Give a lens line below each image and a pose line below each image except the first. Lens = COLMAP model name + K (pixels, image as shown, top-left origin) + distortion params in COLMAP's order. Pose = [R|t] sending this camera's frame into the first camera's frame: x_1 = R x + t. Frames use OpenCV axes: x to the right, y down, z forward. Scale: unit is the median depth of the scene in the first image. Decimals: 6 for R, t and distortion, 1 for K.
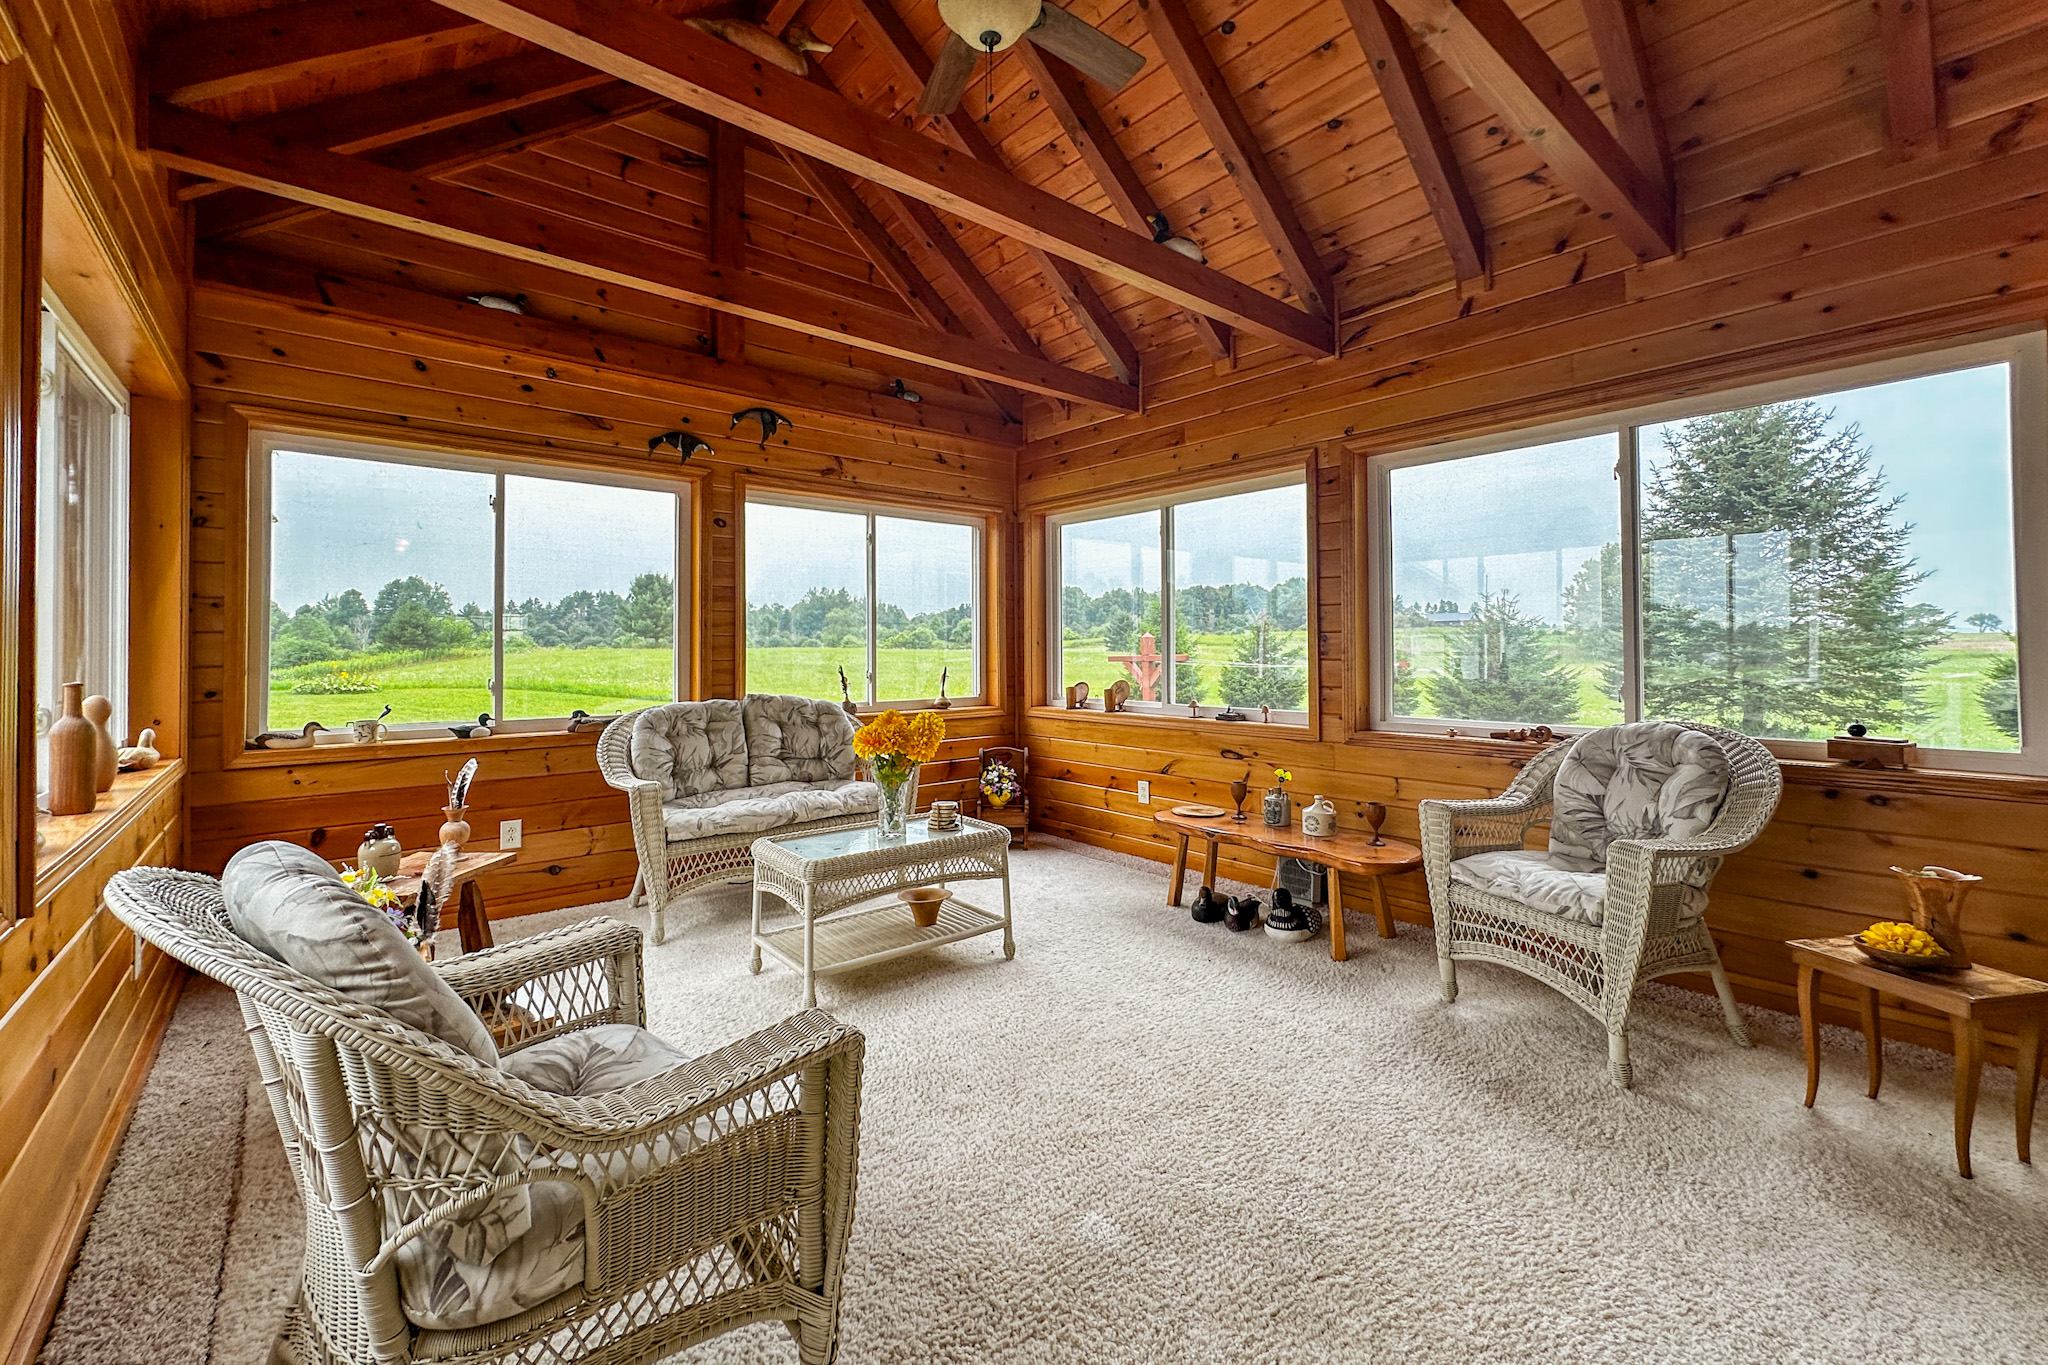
lens RADIAL K [[840.9, 0, 1024.0], [0, 840.9, 653.6], [0, 0, 1]] dist [-0.001885, -0.000098]
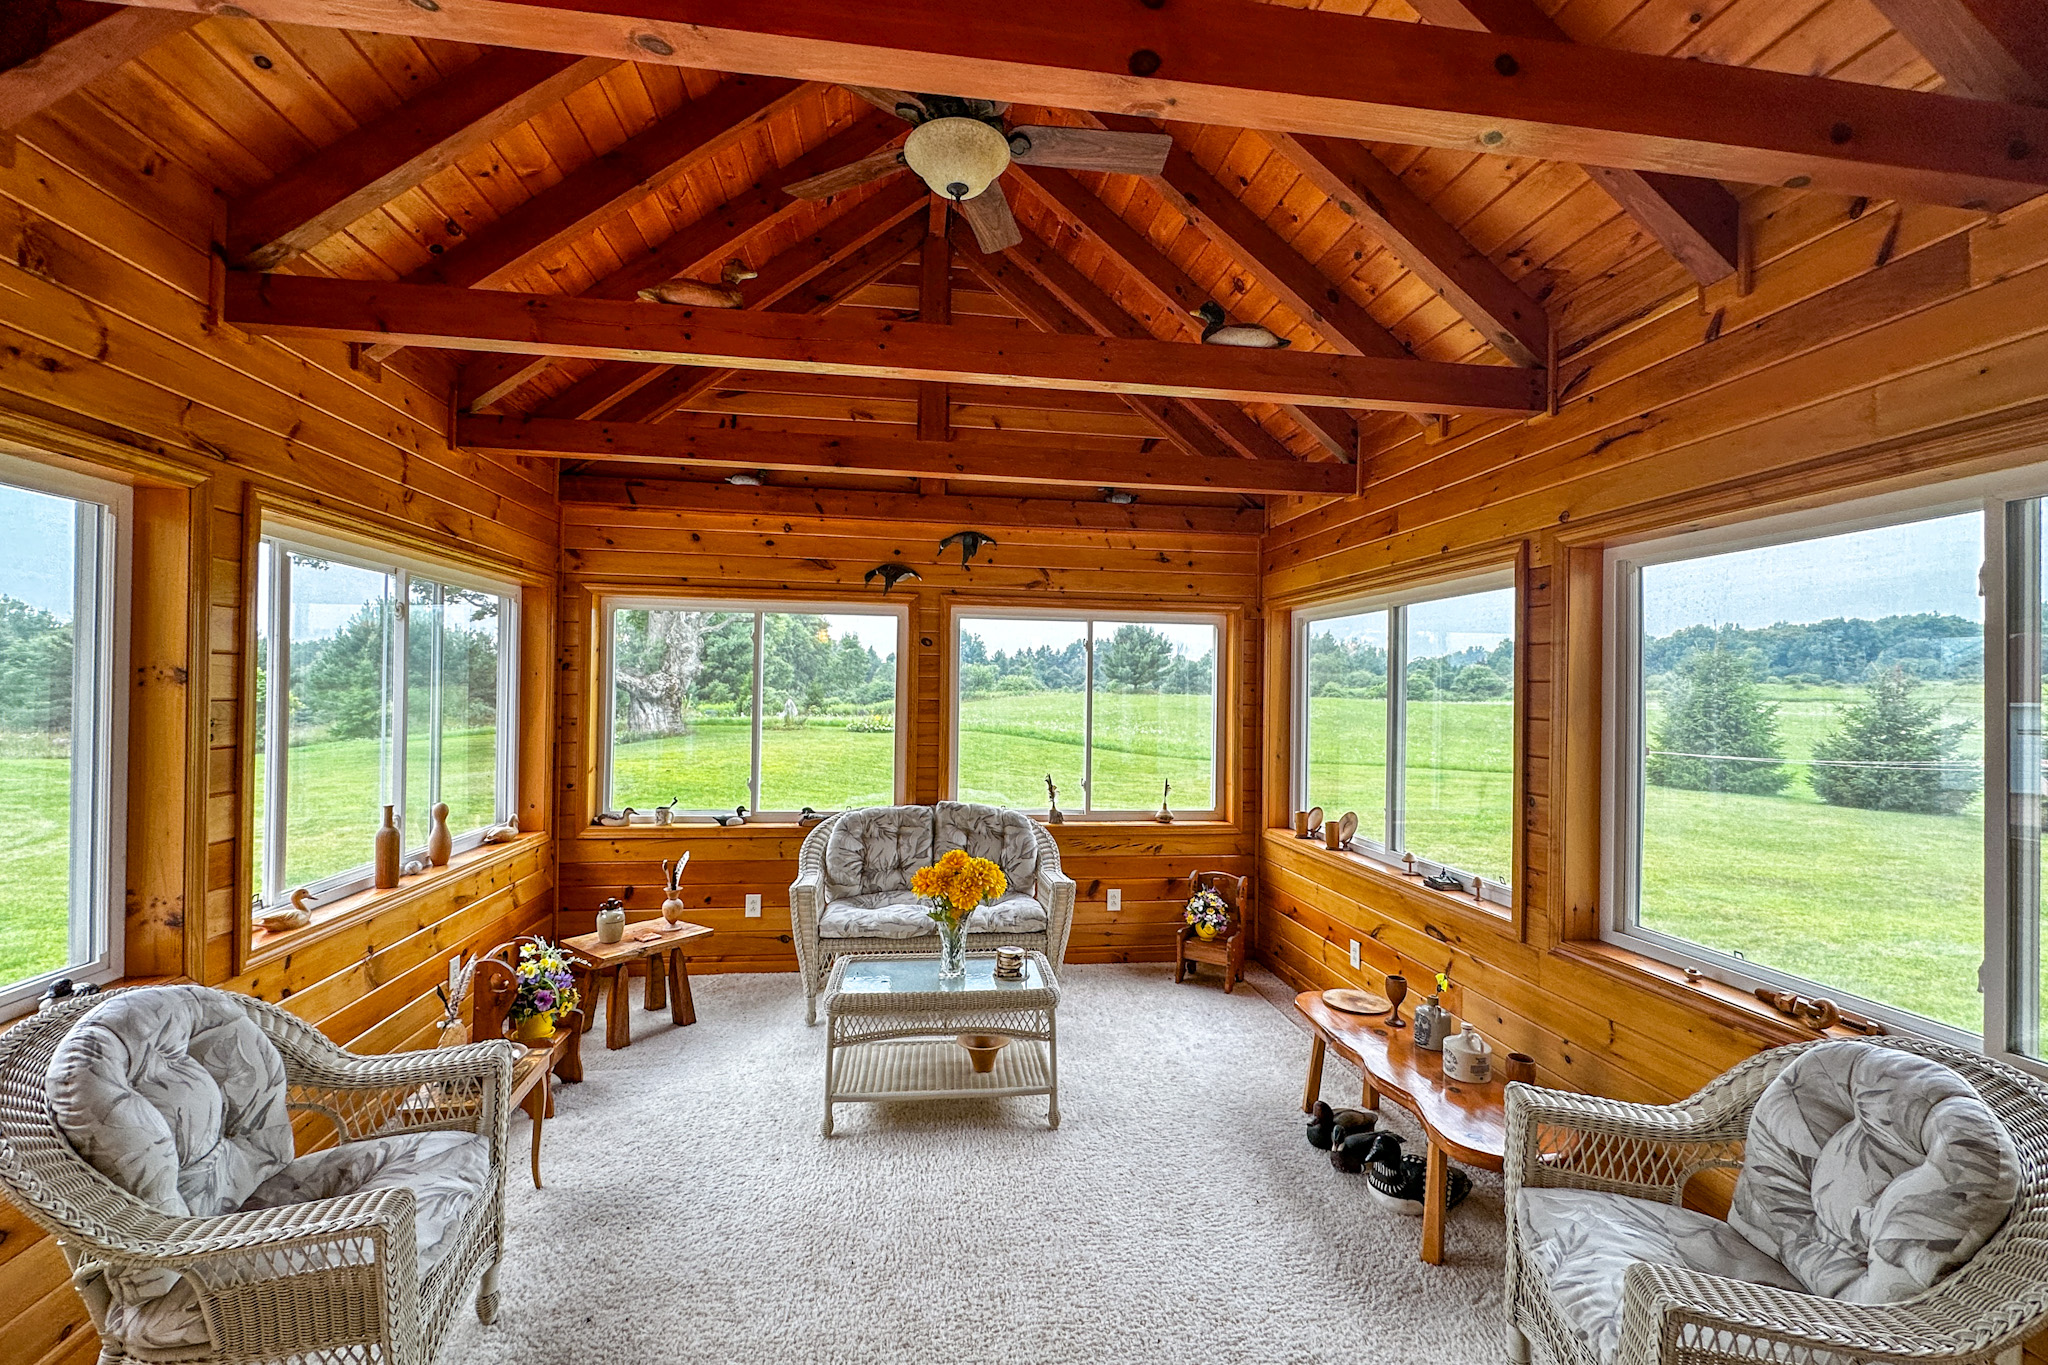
lens RADIAL K [[858.7, 0, 1016.0], [0, 858.7, 700.8], [0, 0, 1]] dist [-0.000098, 0.000223]
pose [[0.843673, 0.022538, -0.536383, 0.381154], [-0.020787, 0.999741, 0.009312, -0.104535], [0.536454, 0.003294, 0.843923, 0.137855]]
